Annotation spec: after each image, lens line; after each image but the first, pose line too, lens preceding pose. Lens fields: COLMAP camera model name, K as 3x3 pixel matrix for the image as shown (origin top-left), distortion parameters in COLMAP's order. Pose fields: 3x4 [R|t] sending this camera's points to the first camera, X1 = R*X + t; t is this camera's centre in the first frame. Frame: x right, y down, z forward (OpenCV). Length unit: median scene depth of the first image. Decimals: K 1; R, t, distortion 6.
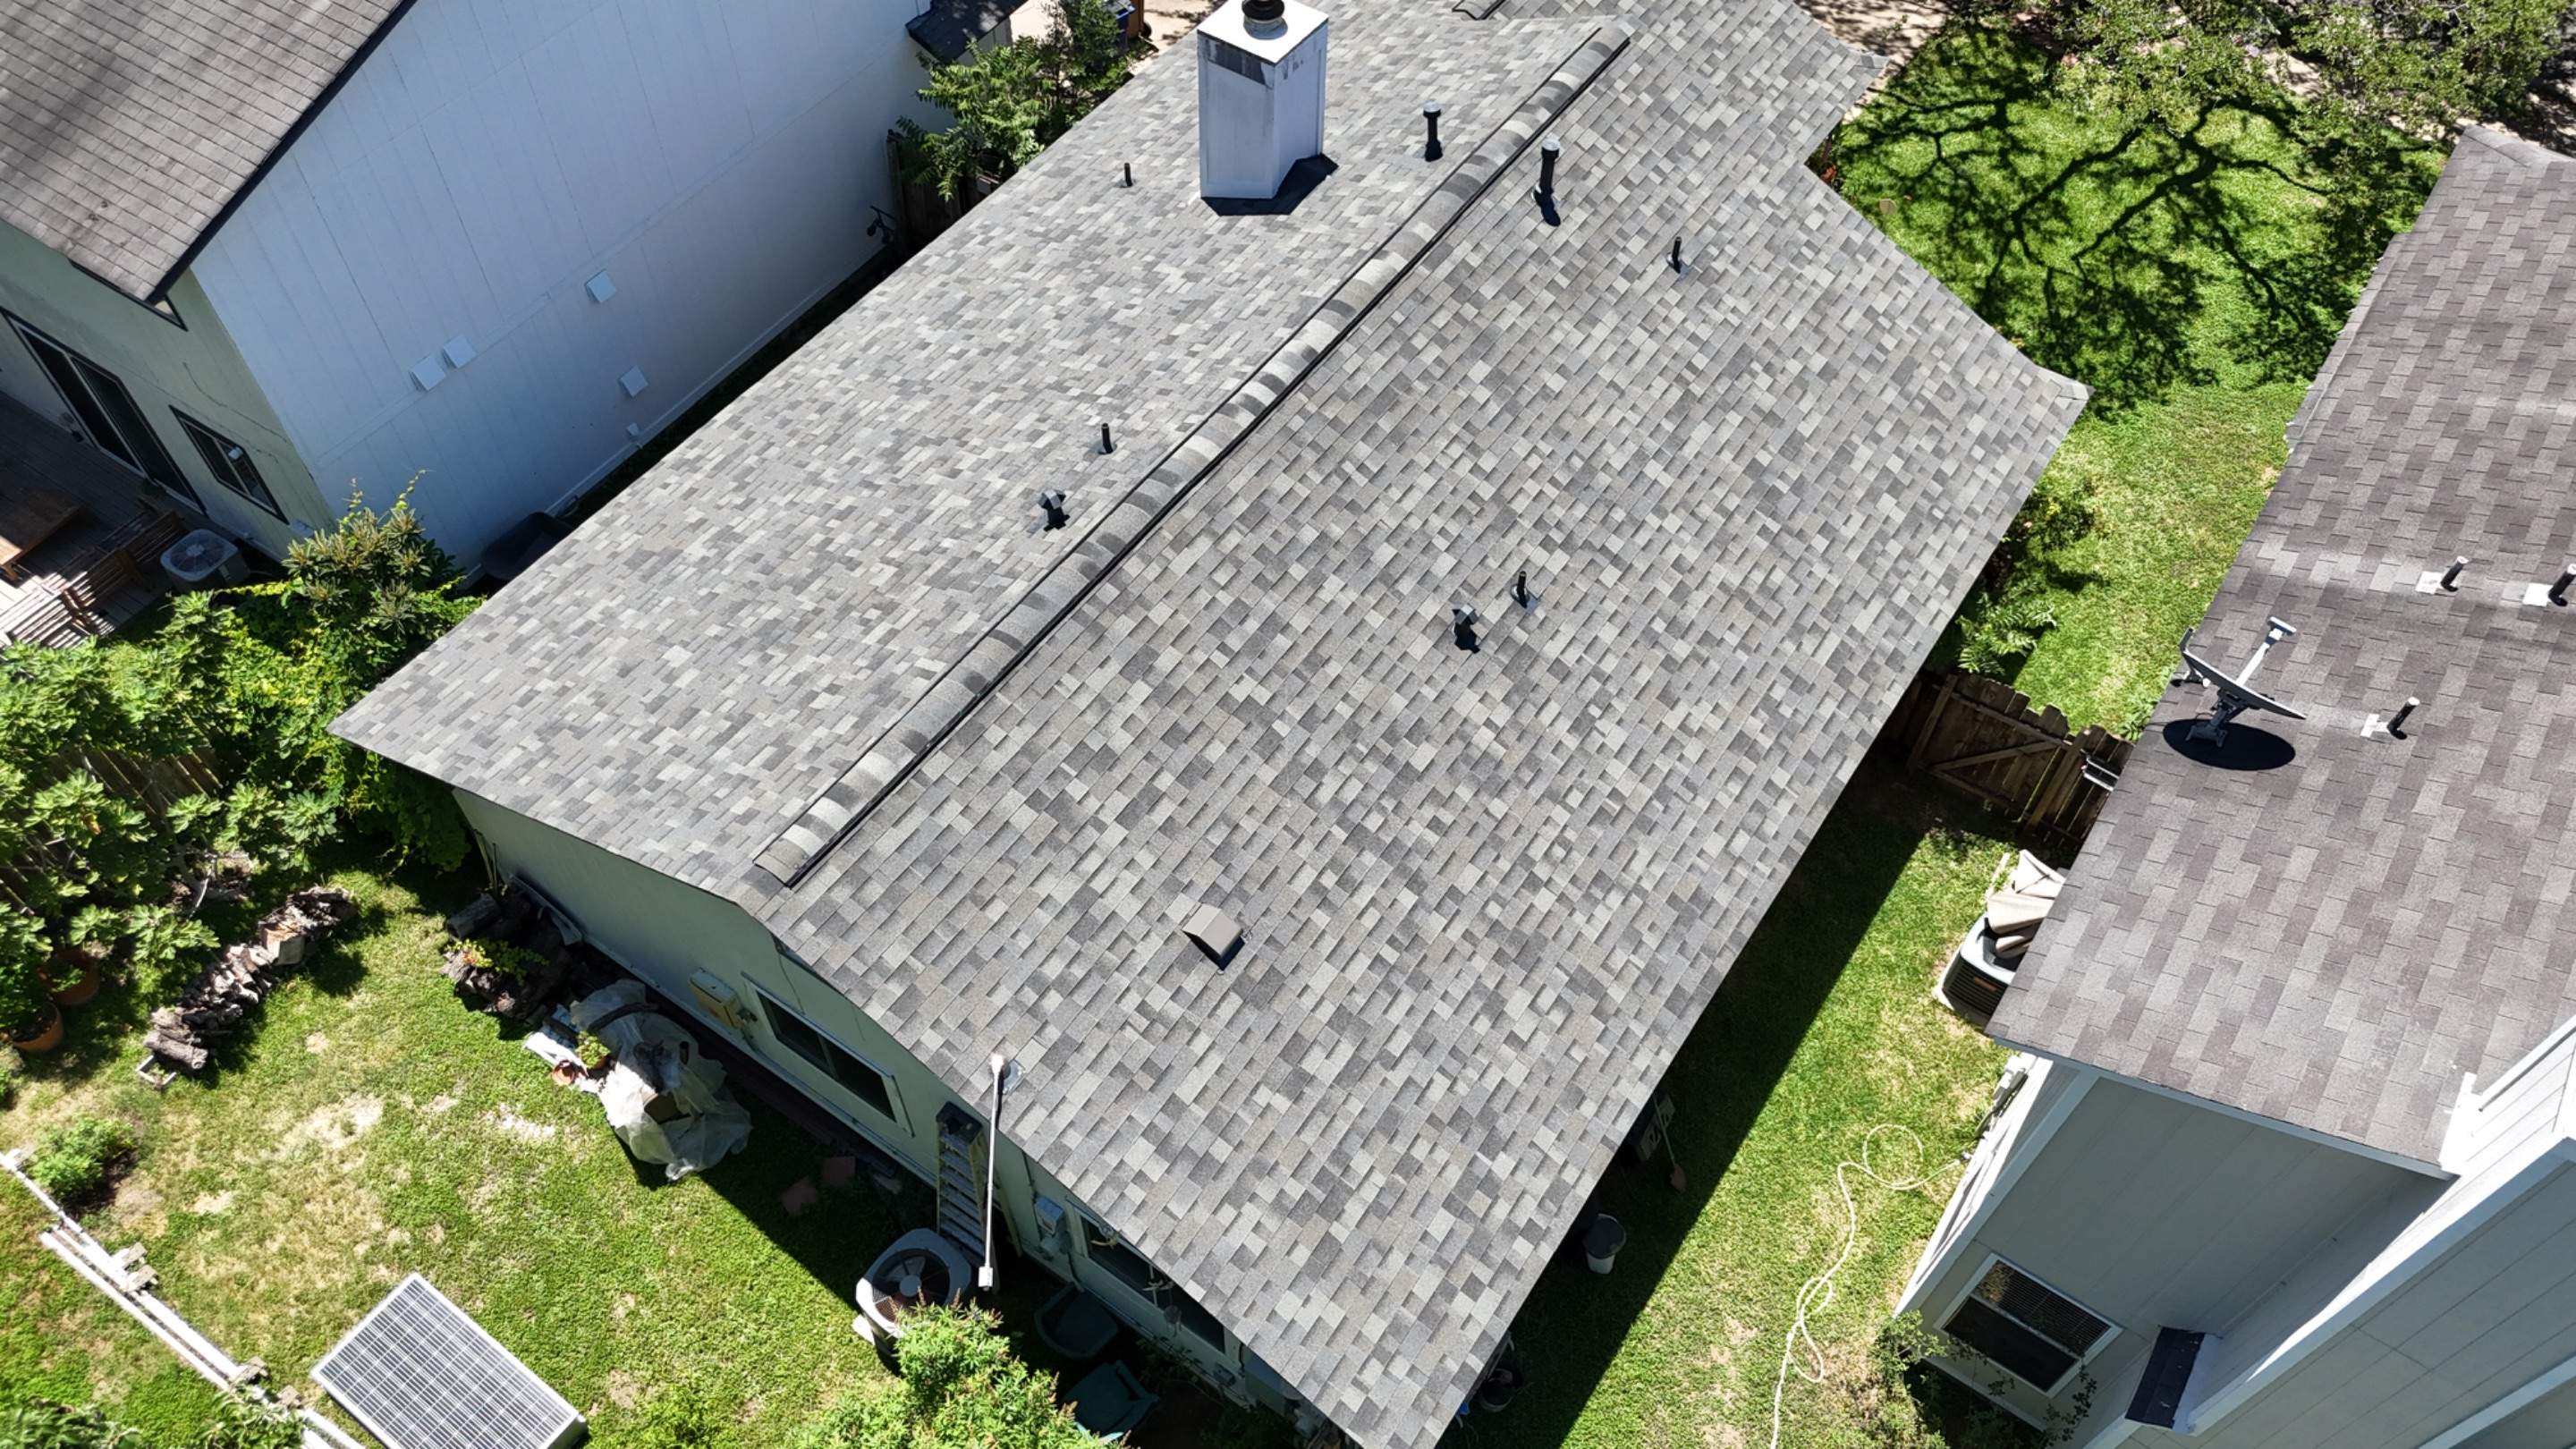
lens RADIAL K [[1896.1, 0, 1289.8], [0, 1896.1, 728.2], [0, 0, 1]] dist [0.078311, -0.075961]
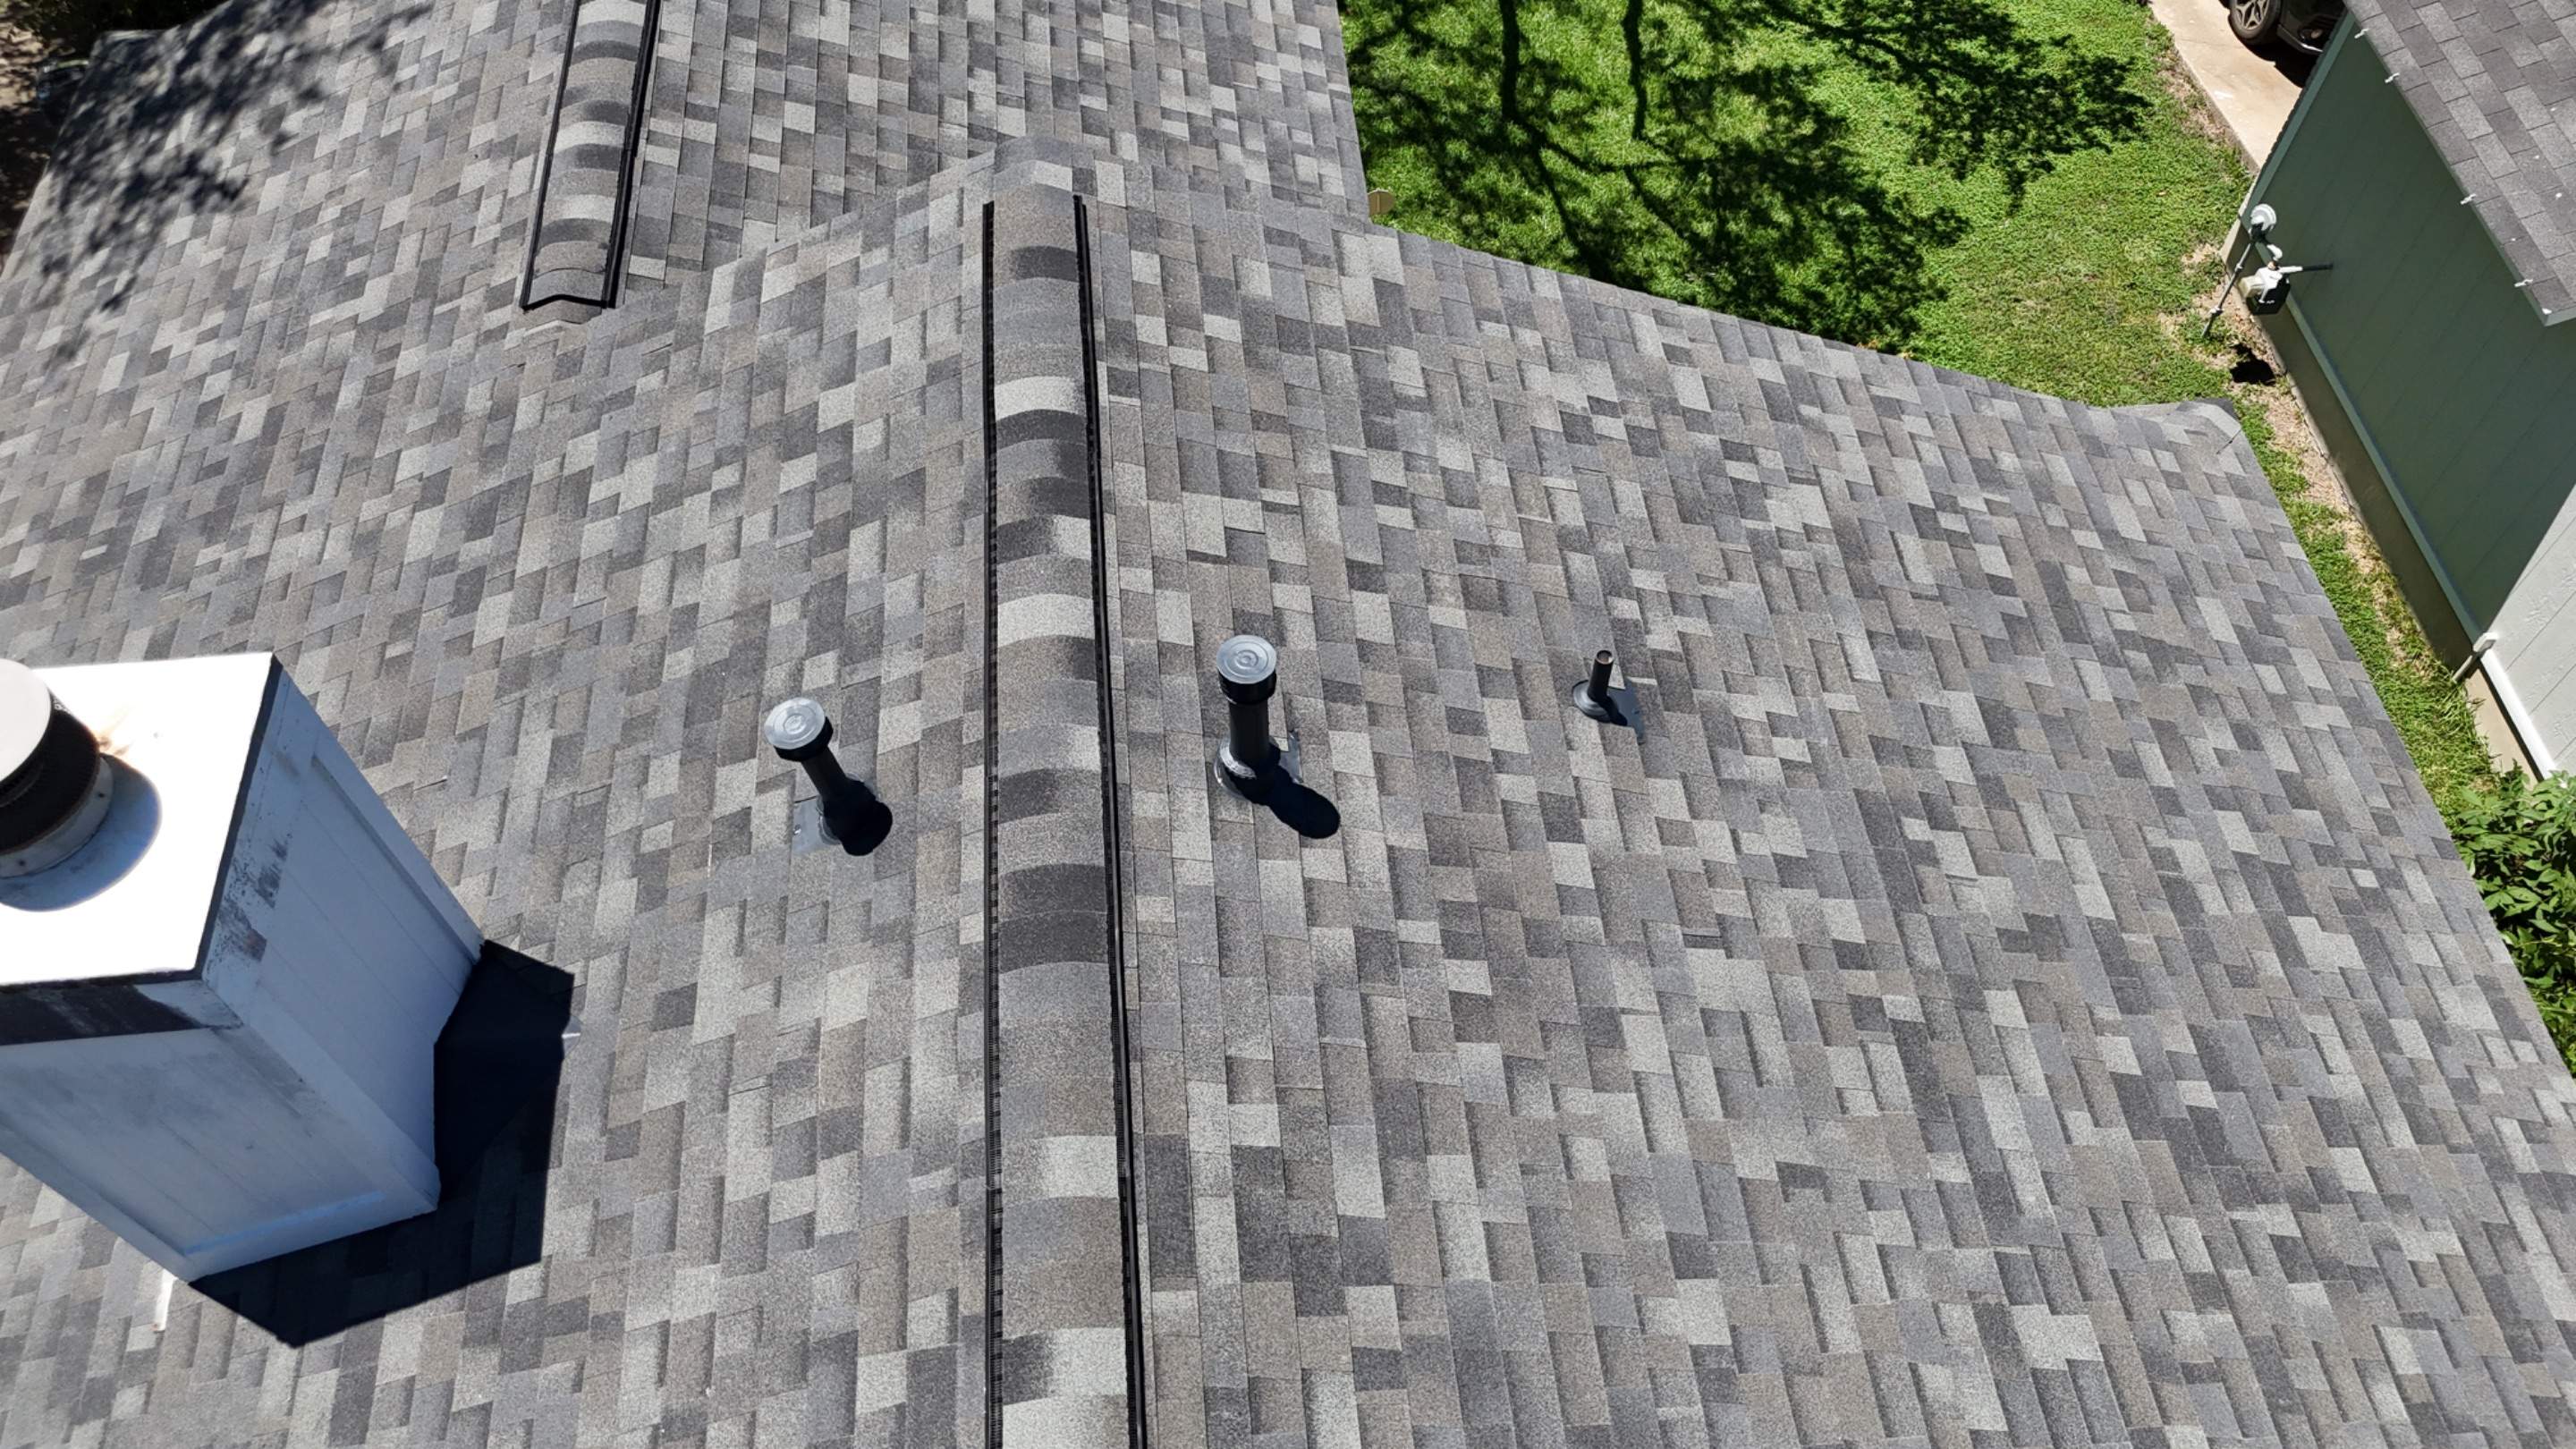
lens RADIAL K [[1908.6, 0, 1292.4], [0, 1908.6, 715.6], [0, 0, 1]] dist [0.068444, -0.066954]
pose [[0.768210, -0.539108, 0.345278, 0.030754], [0.524949, 0.839158, 0.142277, -0.319756], [-0.366446, 0.071955, 0.927653, 0.678246]]
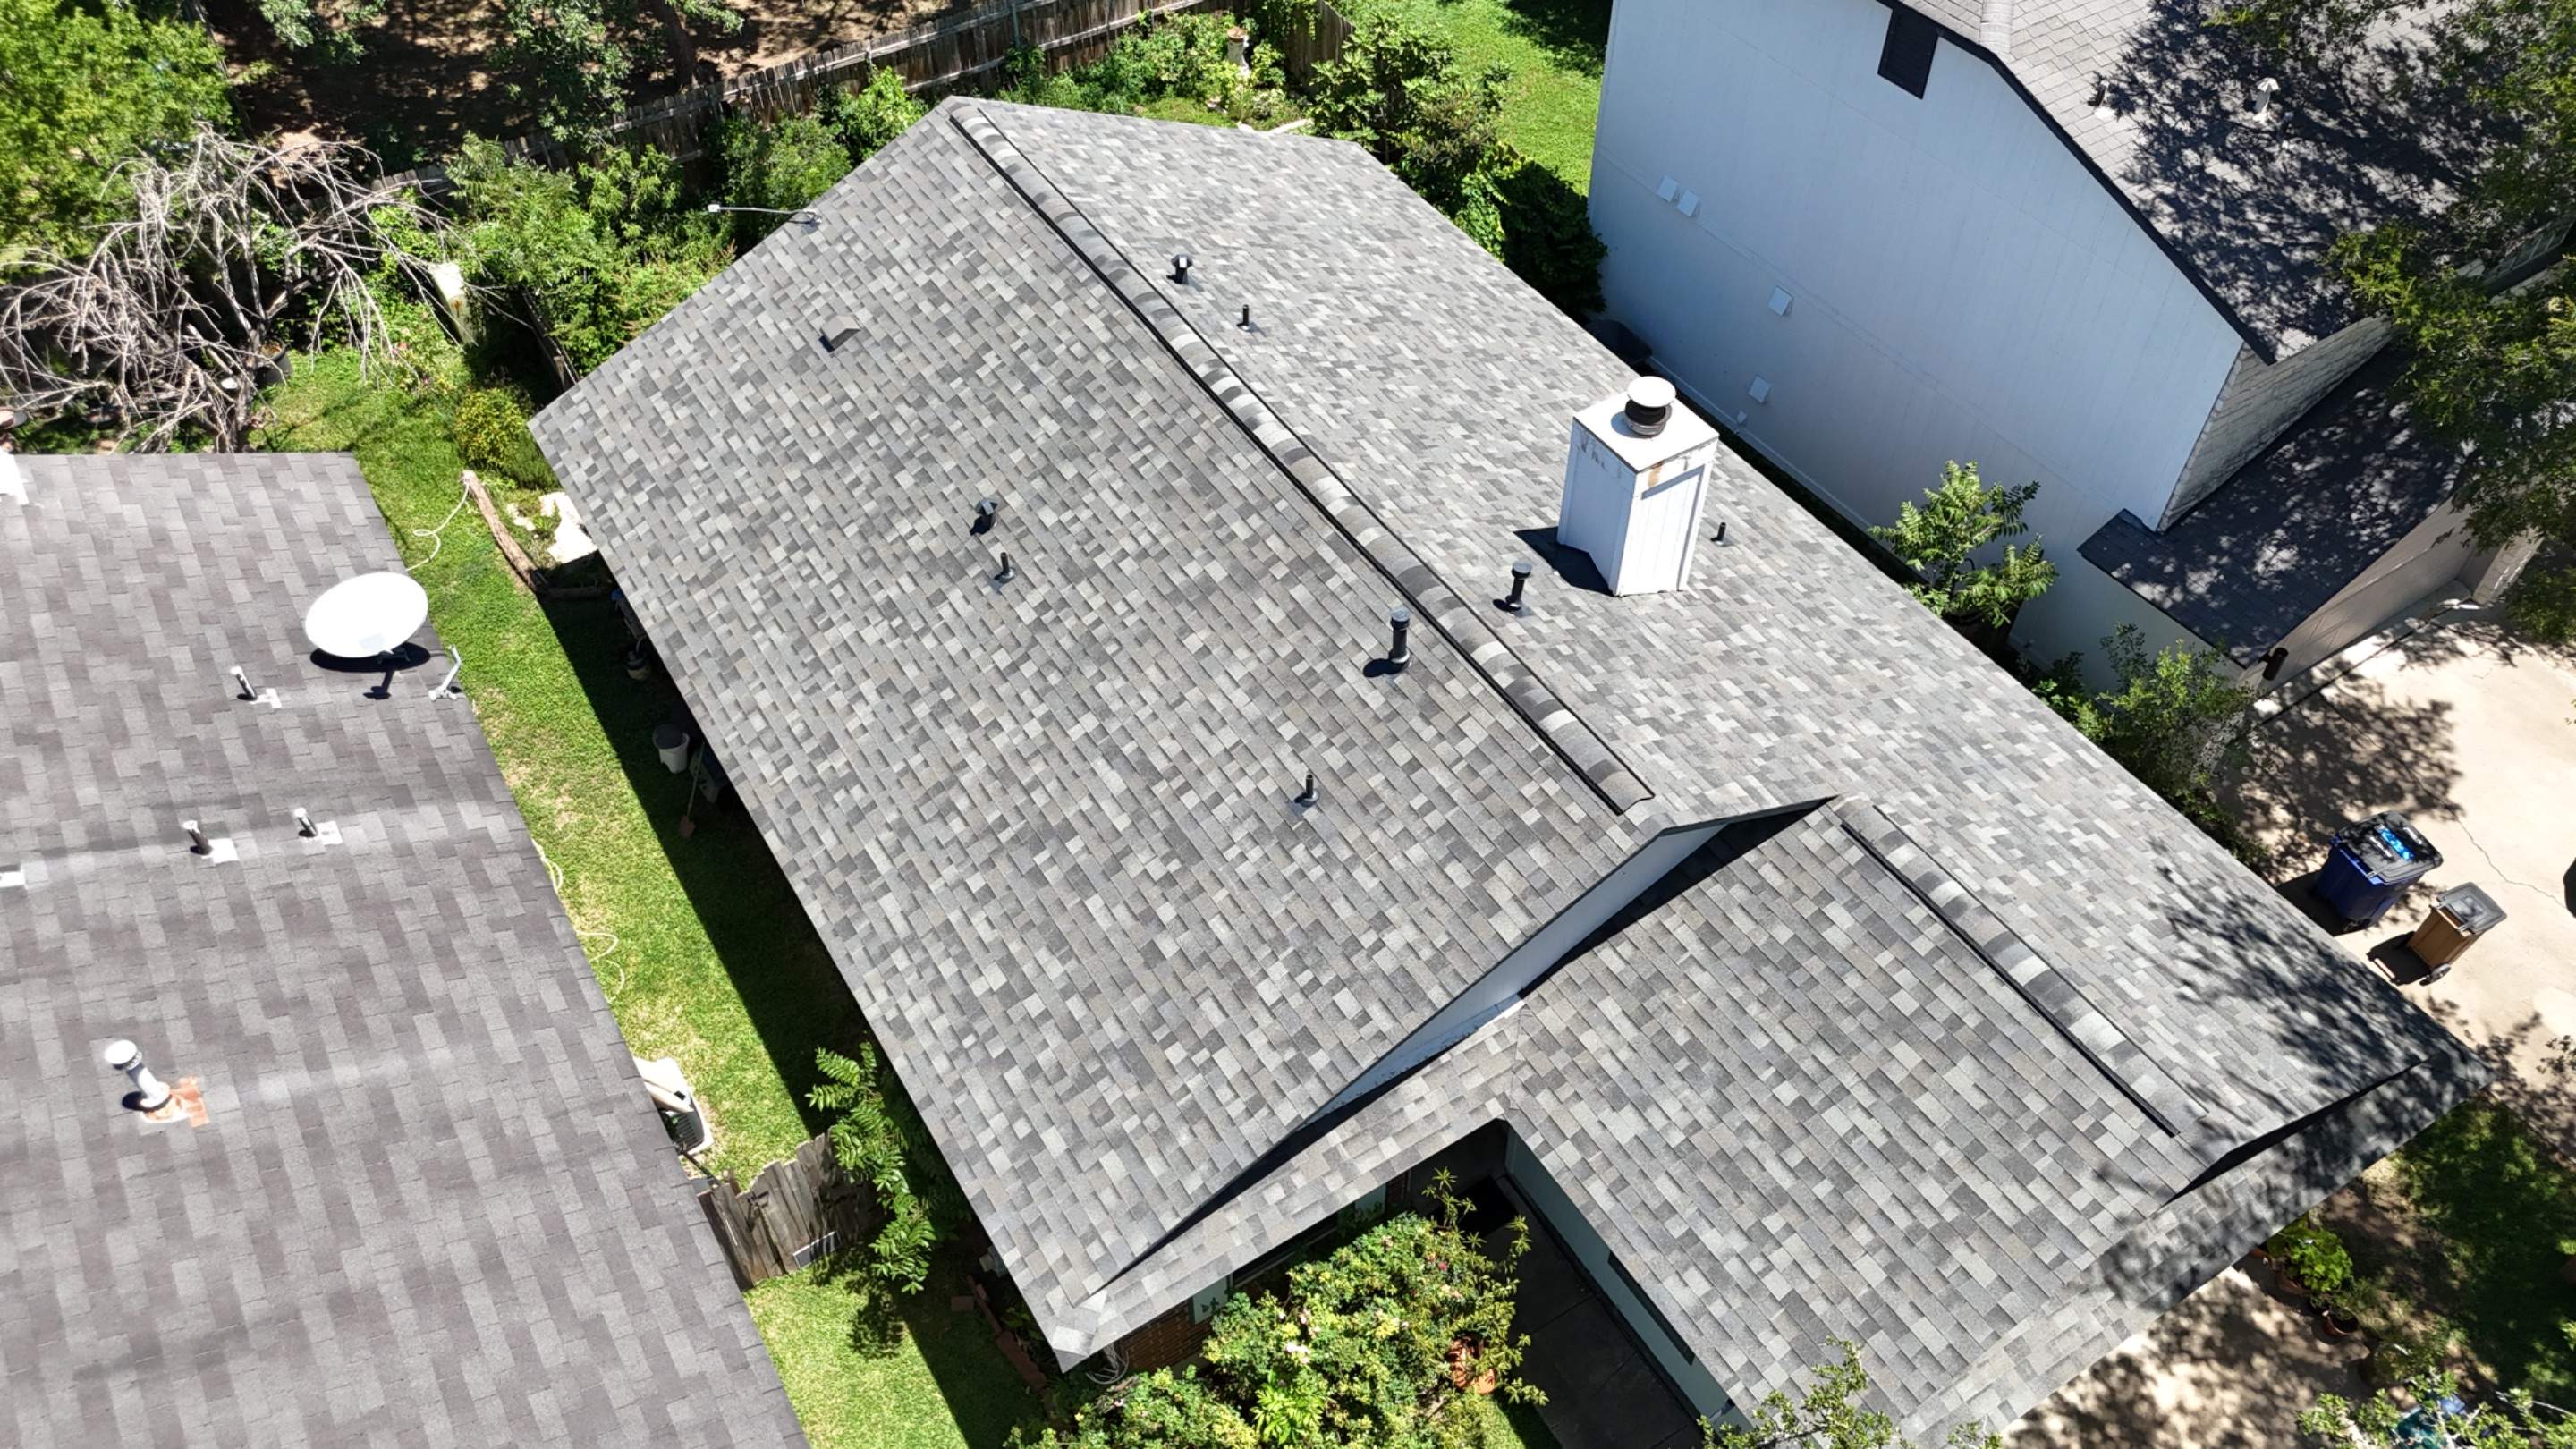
lens RADIAL K [[1886.1, 0, 1292.2], [0, 1886.1, 723.4], [0, 0, 1]] dist [0.104658, -0.137668]
pose [[-0.397217, 0.673213, -0.623701, 0.710639], [-0.738007, 0.169639, 0.653122, -0.798135], [0.545494, 0.719727, 0.429453, 0.593005]]
